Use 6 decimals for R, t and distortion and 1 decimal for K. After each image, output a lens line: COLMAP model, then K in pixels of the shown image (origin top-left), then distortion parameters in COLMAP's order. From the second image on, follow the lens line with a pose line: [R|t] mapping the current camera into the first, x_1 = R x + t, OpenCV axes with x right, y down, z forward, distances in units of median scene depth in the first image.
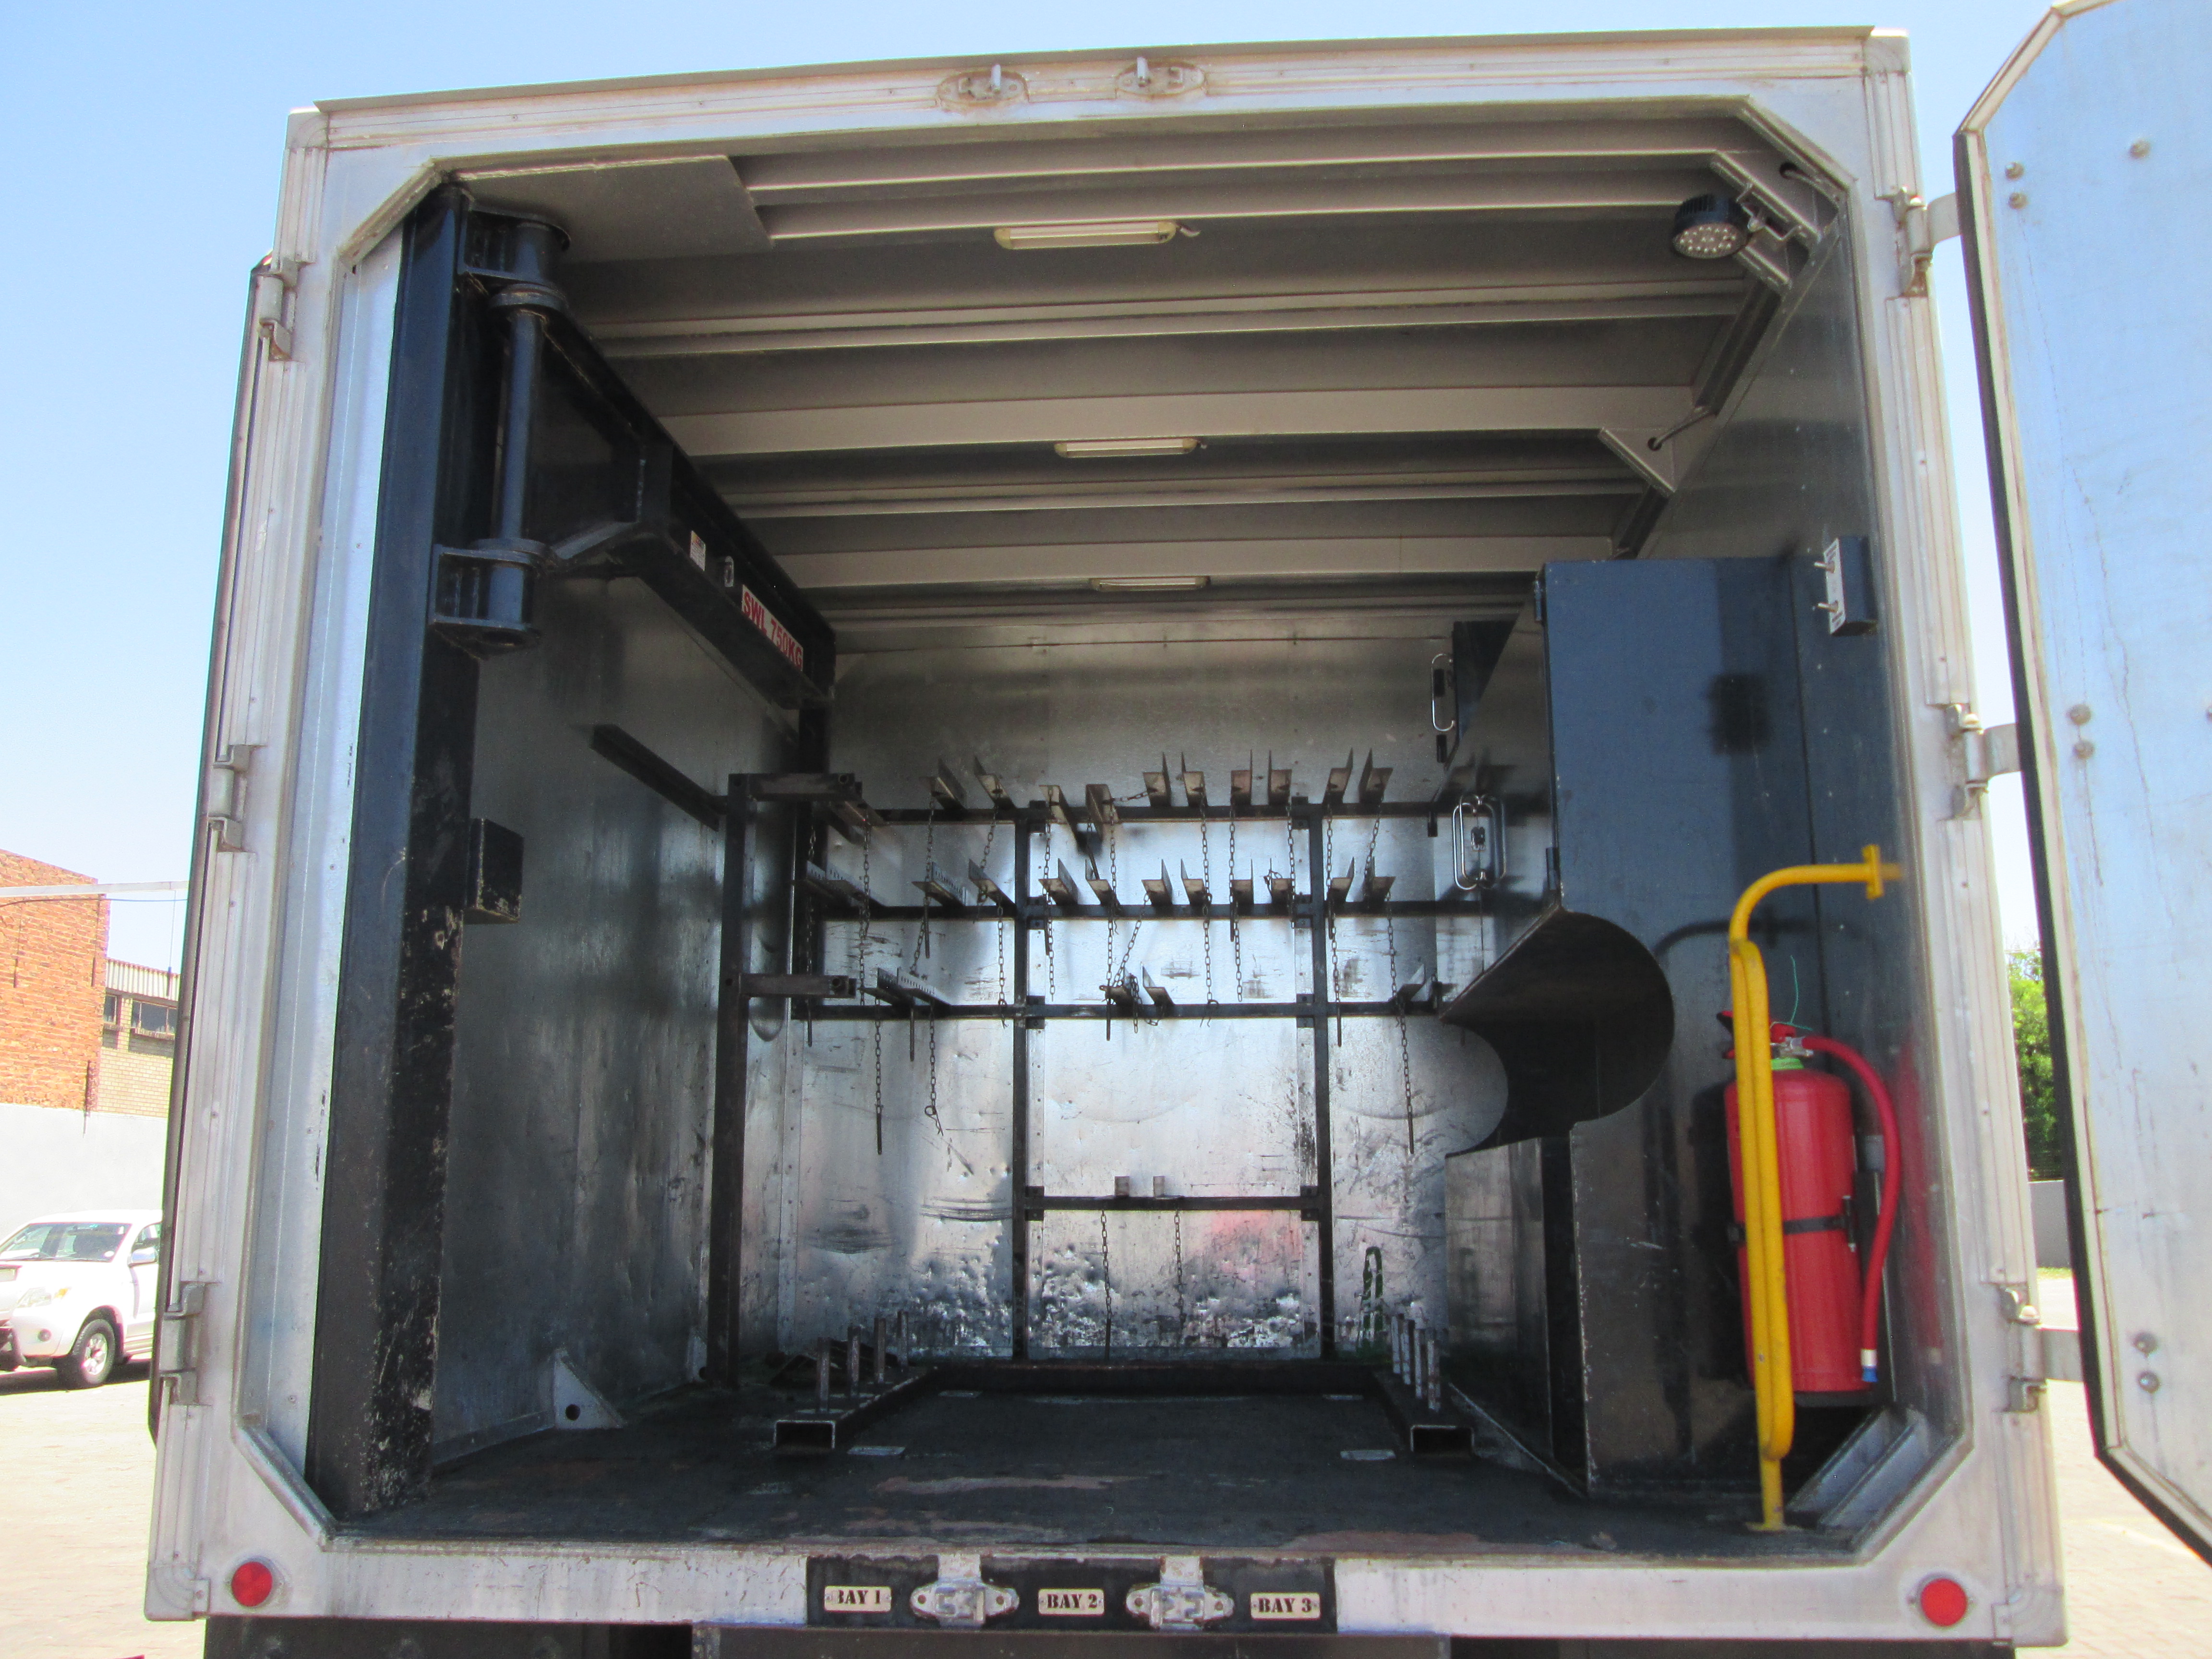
lens RADIAL K [[1819.9, 0, 1117.0], [0, 1819.9, 831.3], [0, 0, 1]] dist [-0.061259, 0.028364]
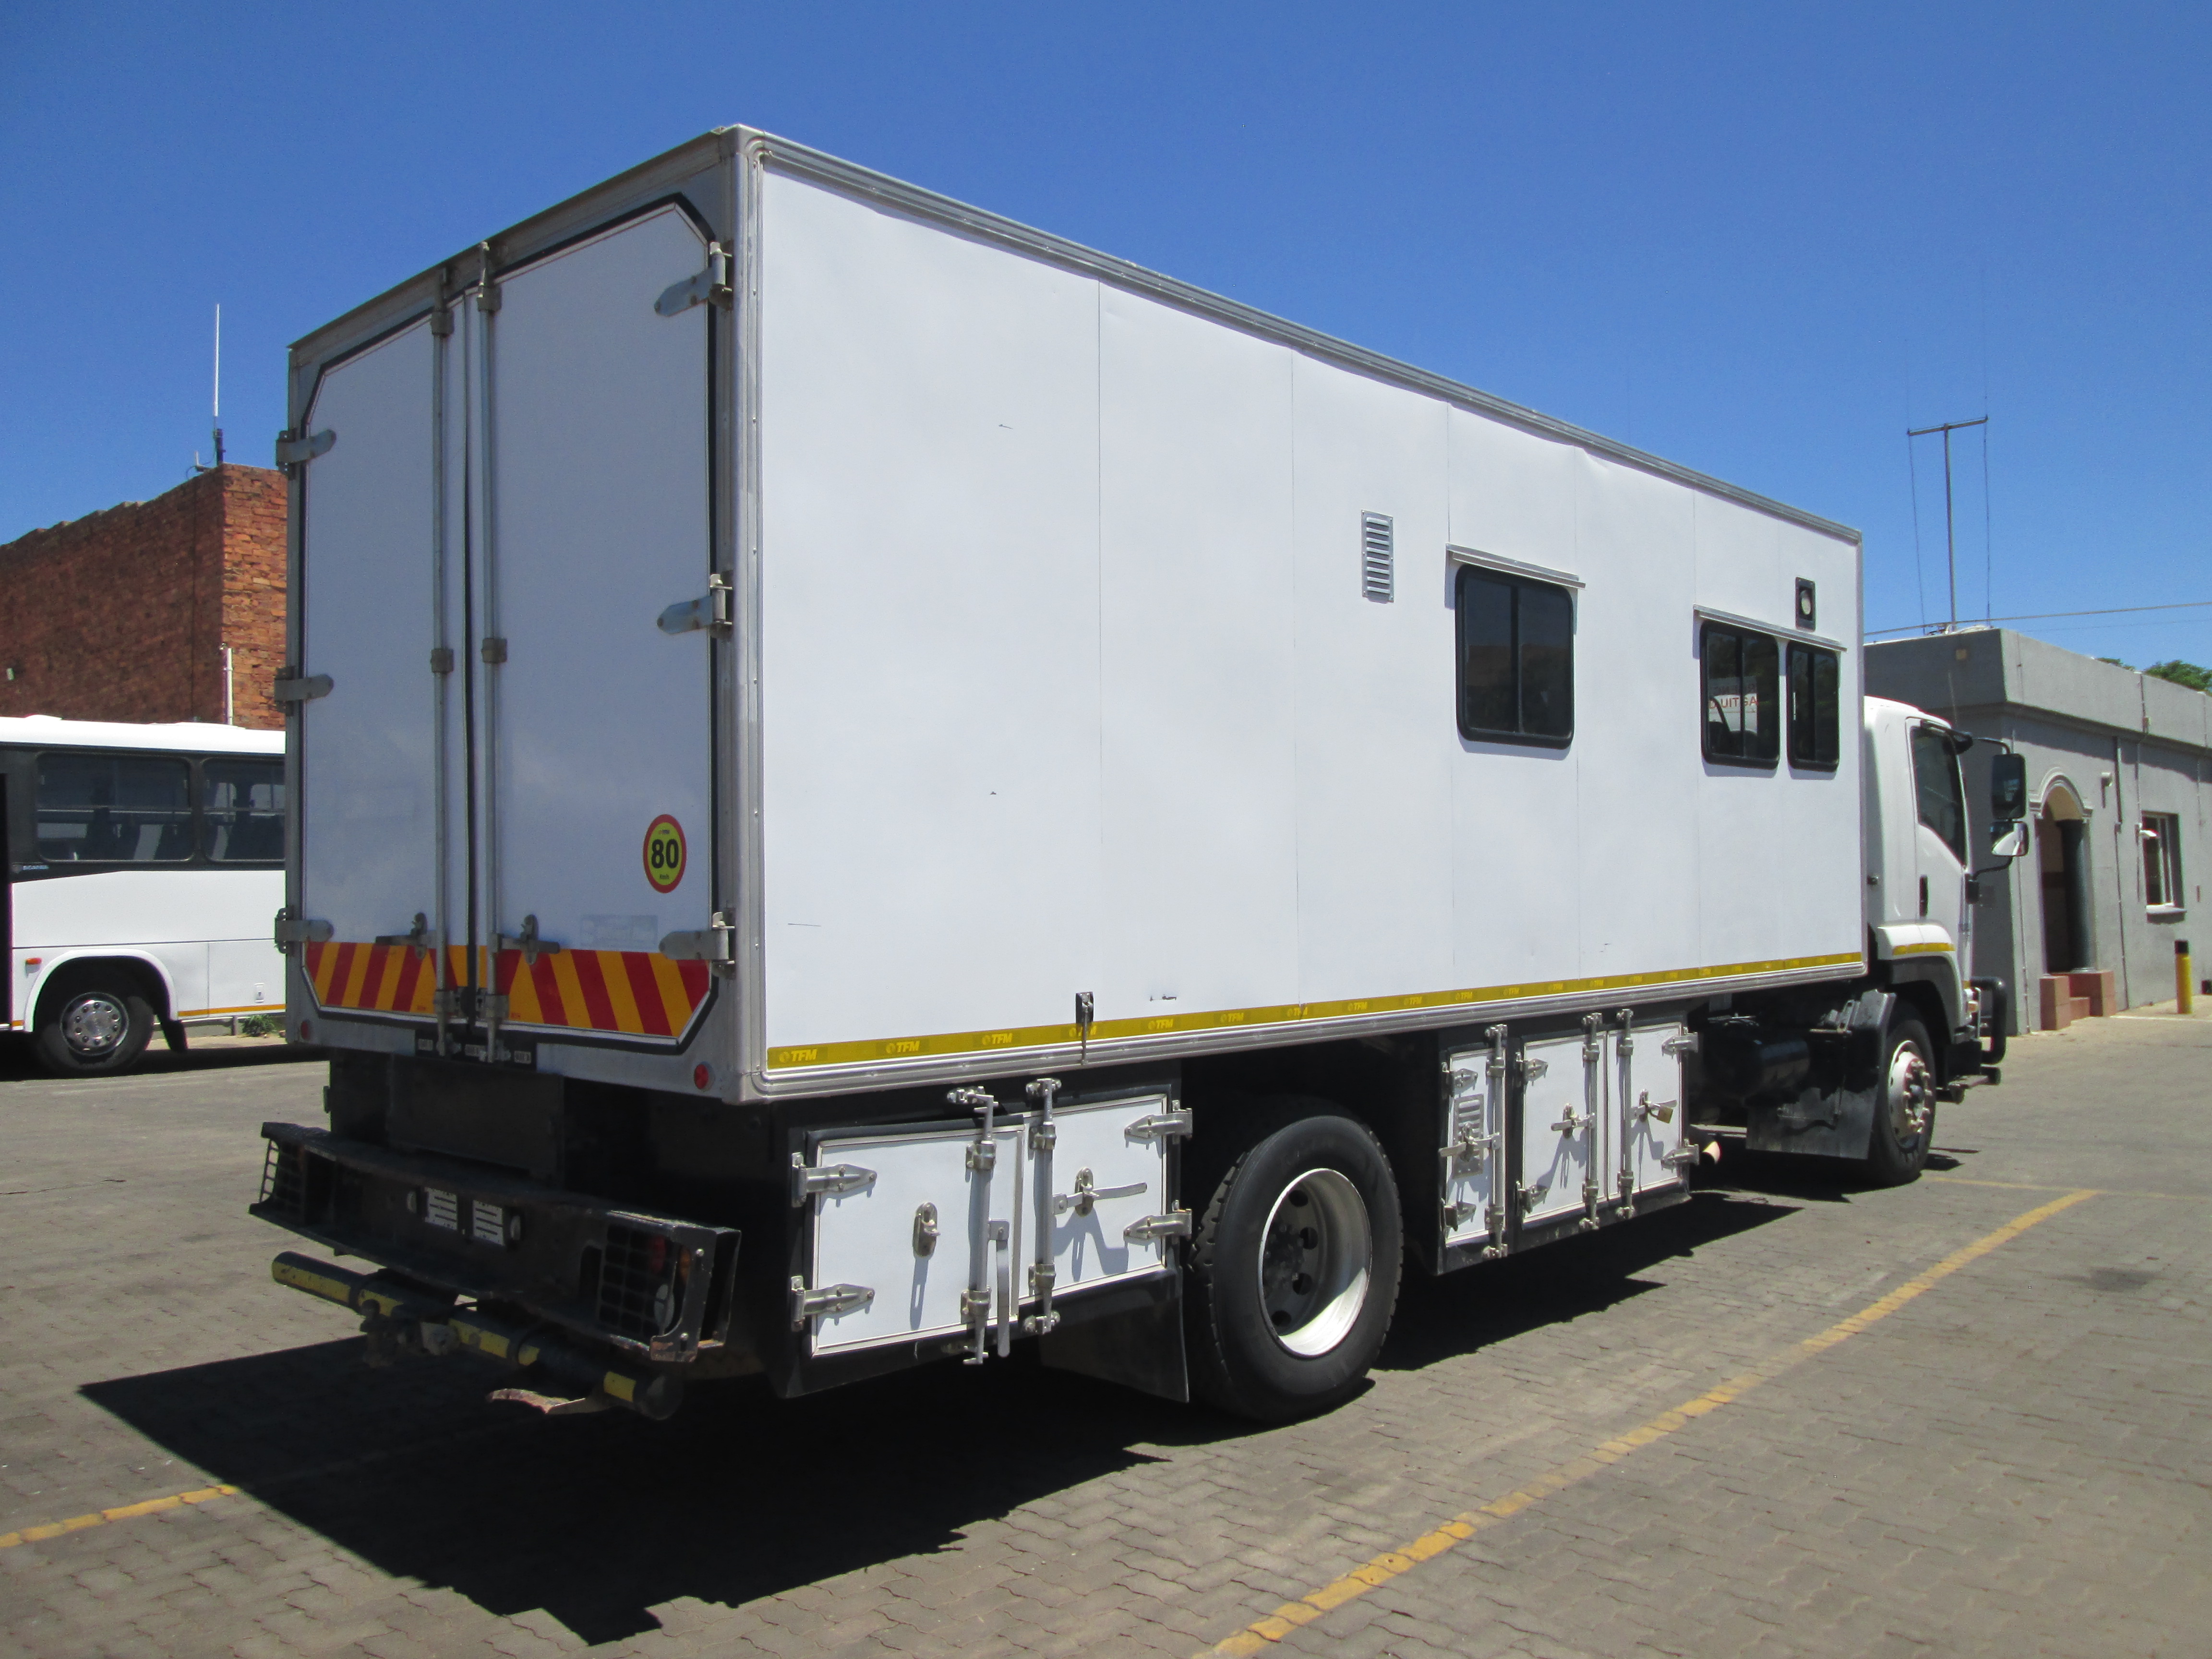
lens RADIAL K [[1819.9, 0, 1117.0], [0, 1819.9, 831.3], [0, 0, 1]] dist [-0.061259, 0.028364]
pose [[0.785029, -0.018987, -0.619168, 1.707855], [0.129040, 0.982615, 0.133475, -0.011314], [0.605870, -0.184679, 0.773832, -0.125769]]
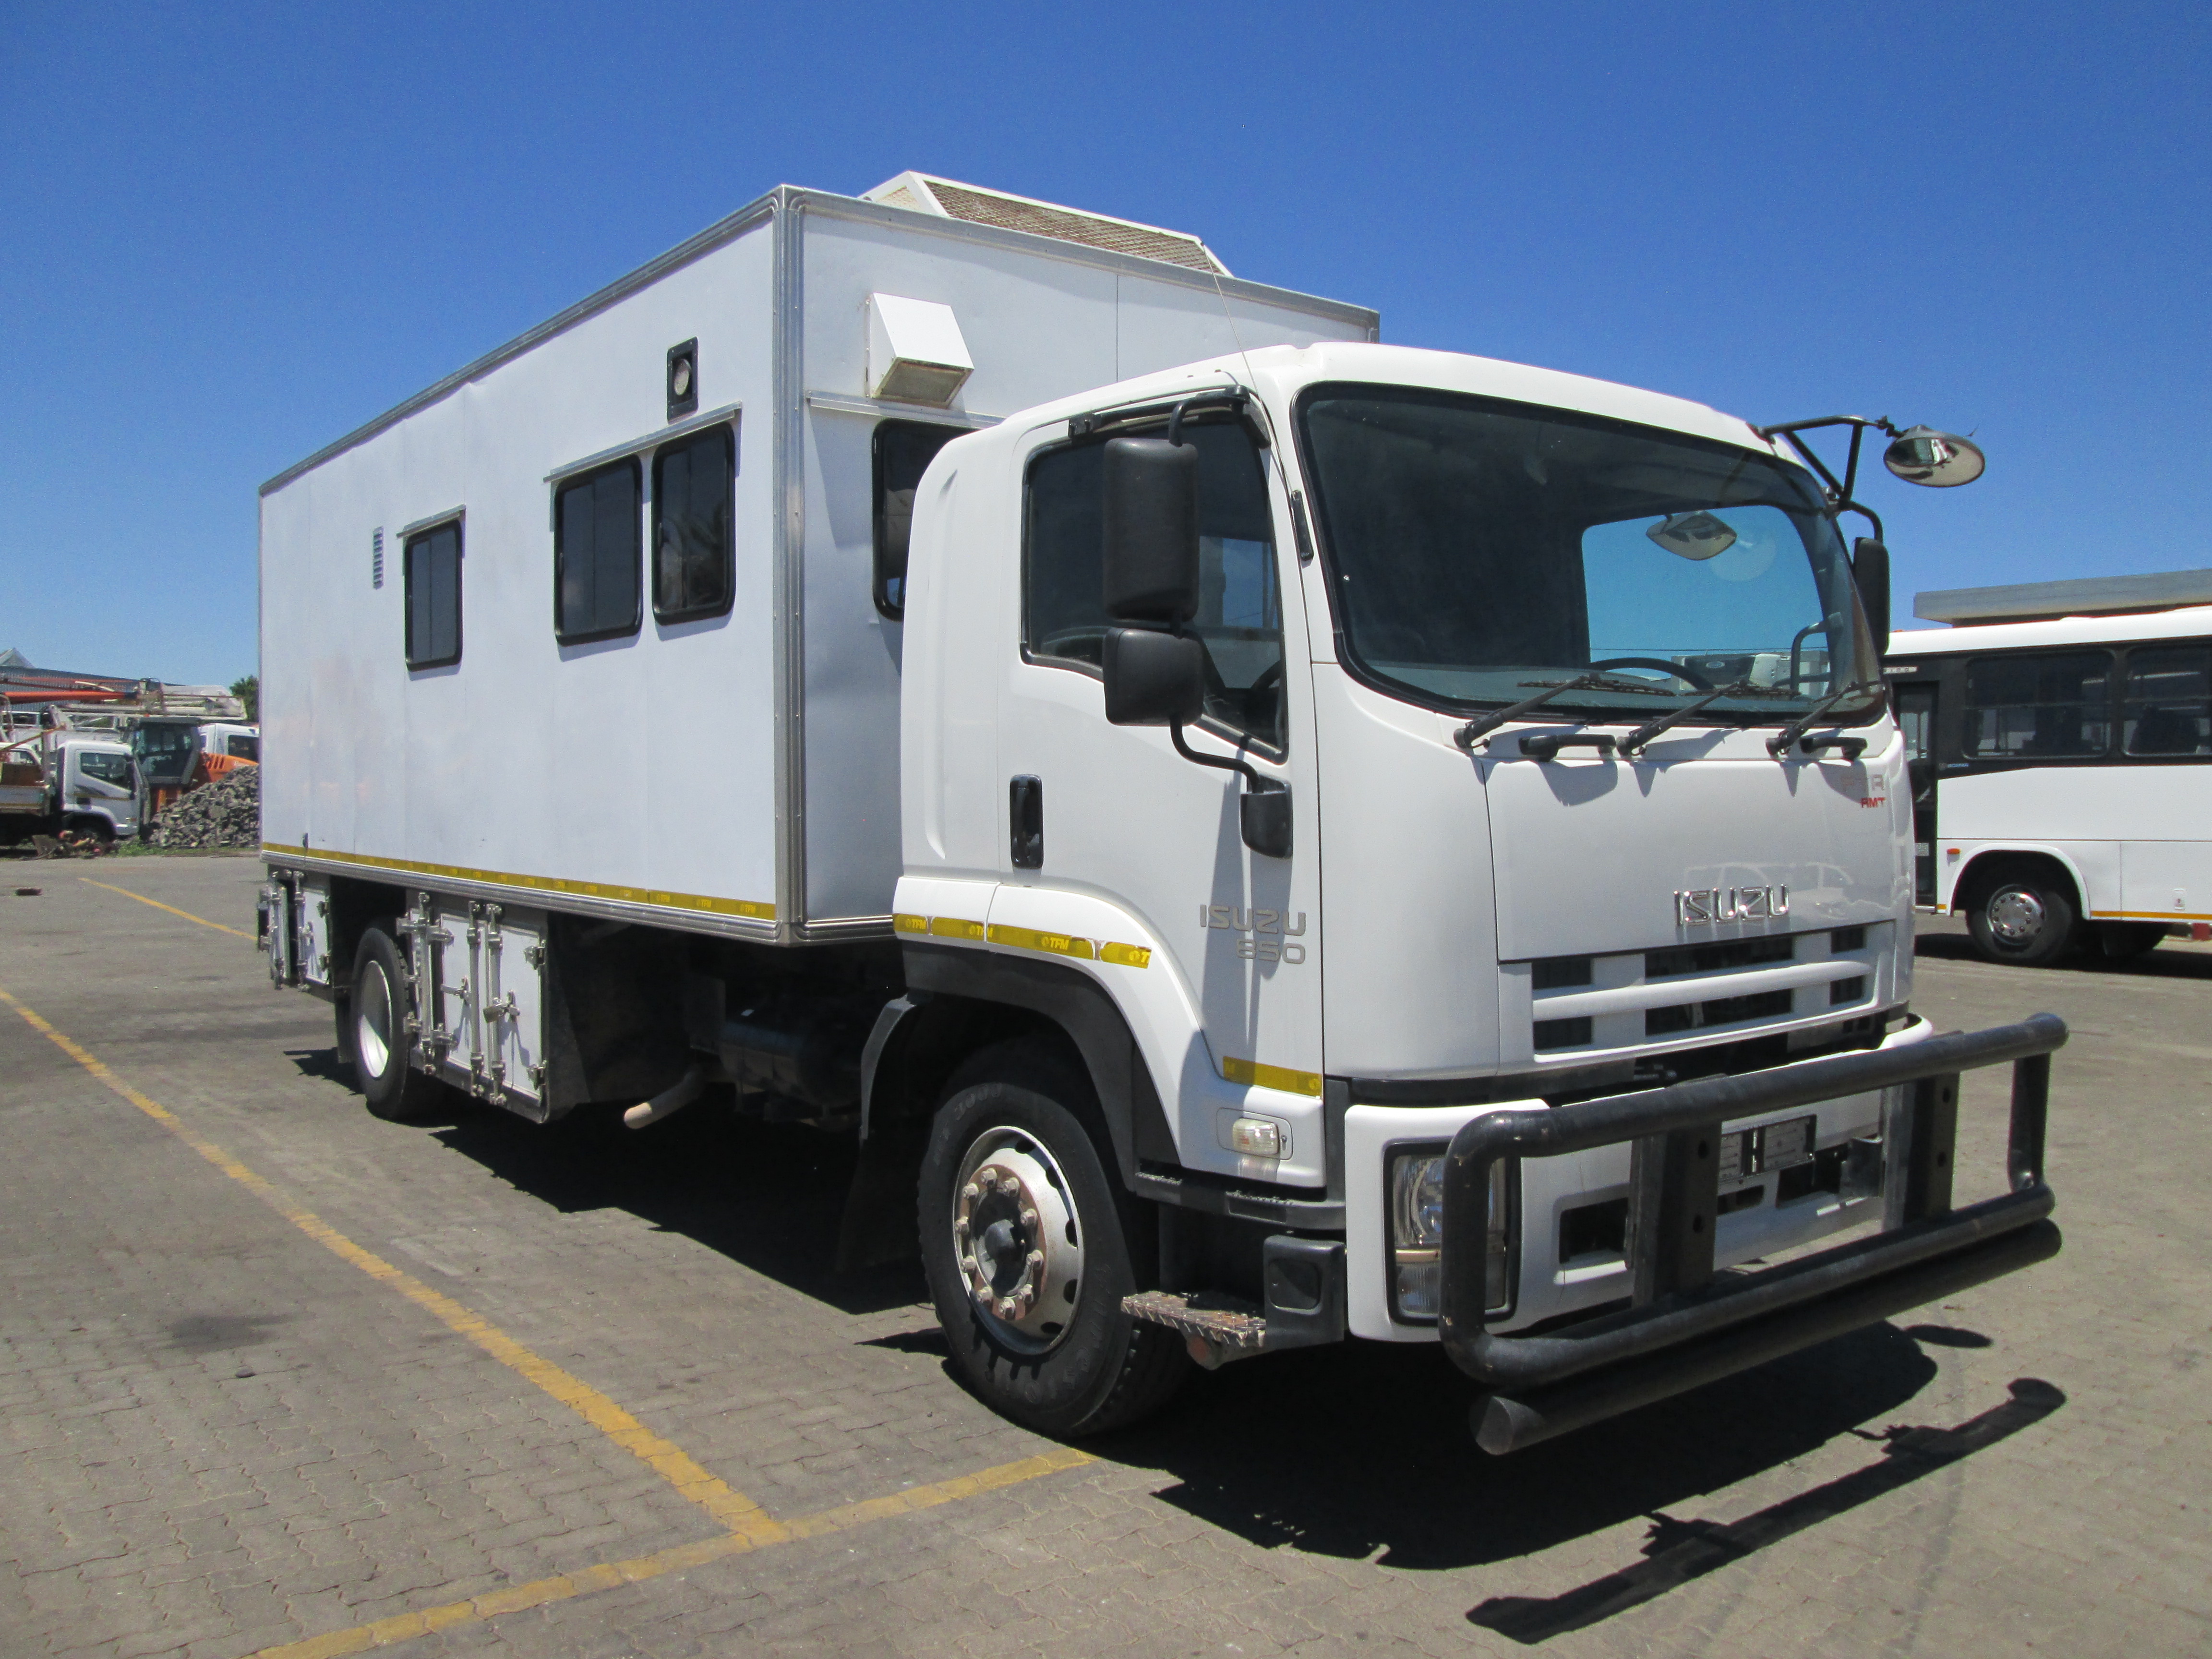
lens RADIAL K [[1819.9, 0, 1117.0], [0, 1819.9, 831.3], [0, 0, 1]] dist [-0.061259, 0.028364]
pose [[-0.742288, 0.019992, -0.669782, 1.785922], [0.134490, 0.983660, -0.119688, 1.101240], [0.656445, -0.178923, -0.732848, 5.270819]]
